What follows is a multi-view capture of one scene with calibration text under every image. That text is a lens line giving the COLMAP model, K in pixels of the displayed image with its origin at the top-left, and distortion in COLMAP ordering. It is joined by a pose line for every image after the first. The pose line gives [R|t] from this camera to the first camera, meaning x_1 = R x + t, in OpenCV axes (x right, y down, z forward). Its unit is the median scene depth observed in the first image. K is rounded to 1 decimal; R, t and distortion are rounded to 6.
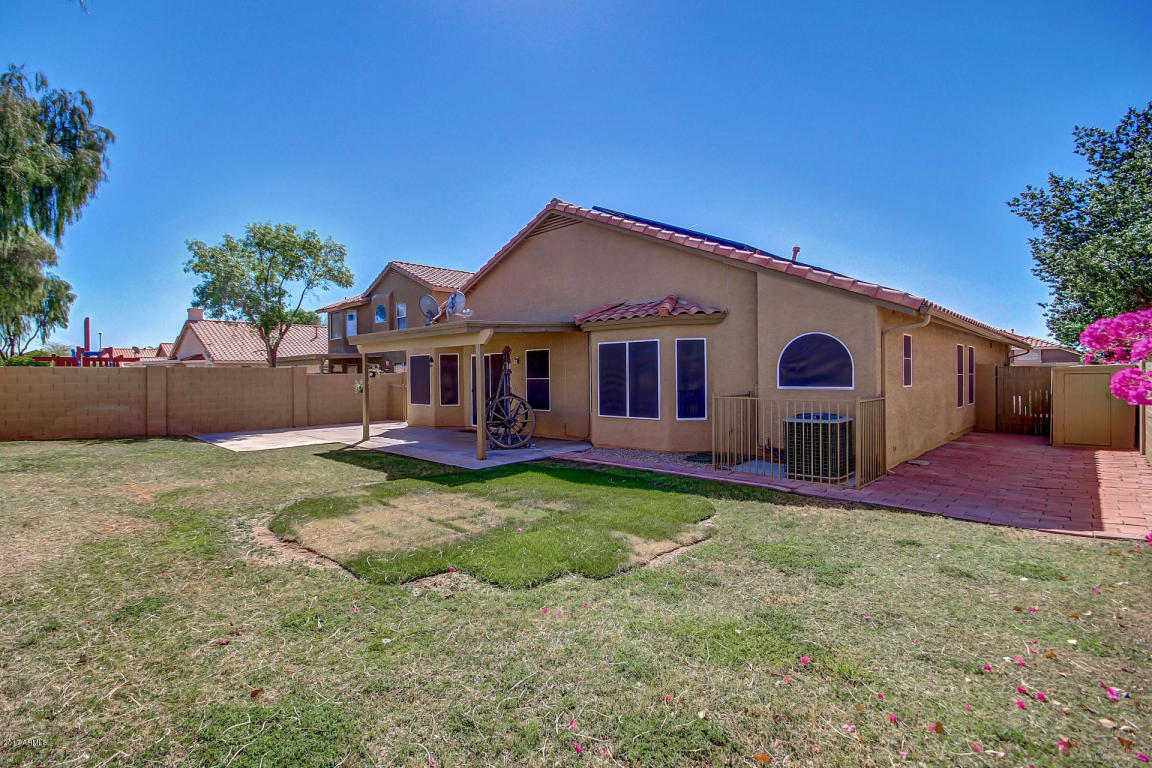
lens RADIAL K [[530.7, 0, 569.0], [0, 530.7, 377.2], [0, 0, 1]] dist [0.016846, -0.016187]
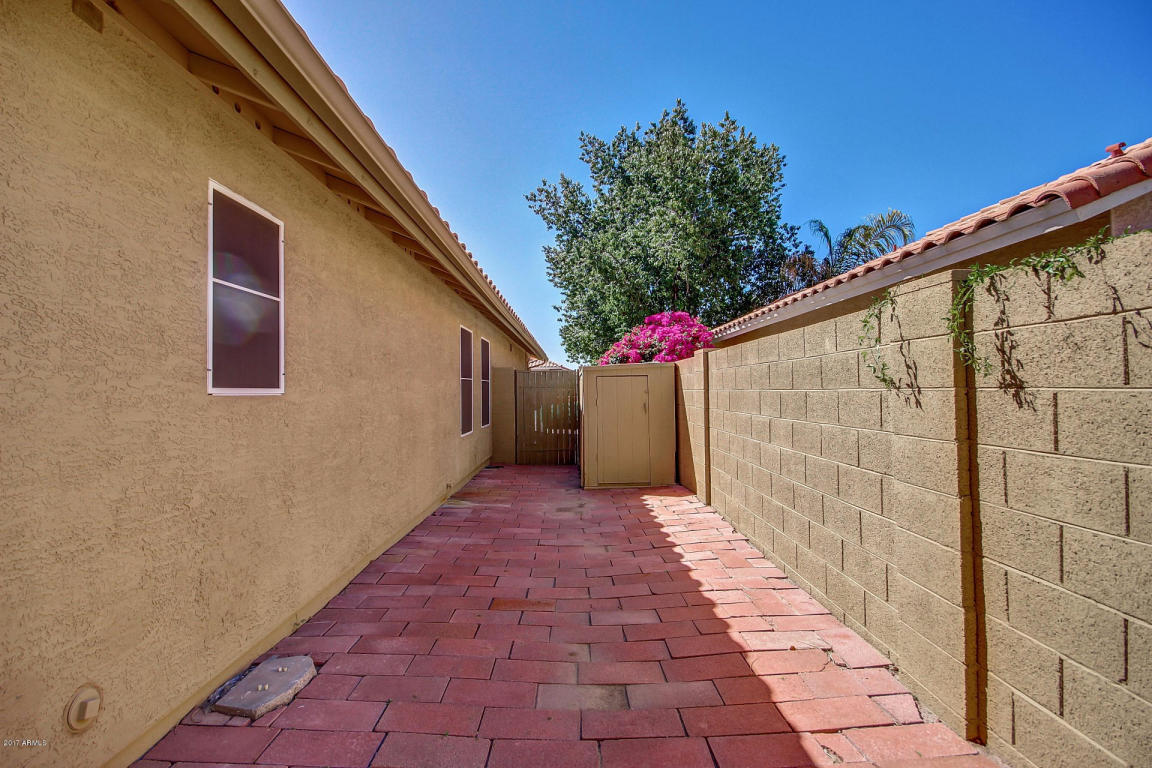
lens RADIAL K [[530.7, 0, 569.0], [0, 530.7, 377.2], [0, 0, 1]] dist [0.016846, -0.016187]
pose [[0.716690, 0.020343, 0.697095, 0.297150], [0.007524, 0.999291, -0.036897, 0.011866], [-0.697351, 0.031689, 0.716028, 0.366317]]
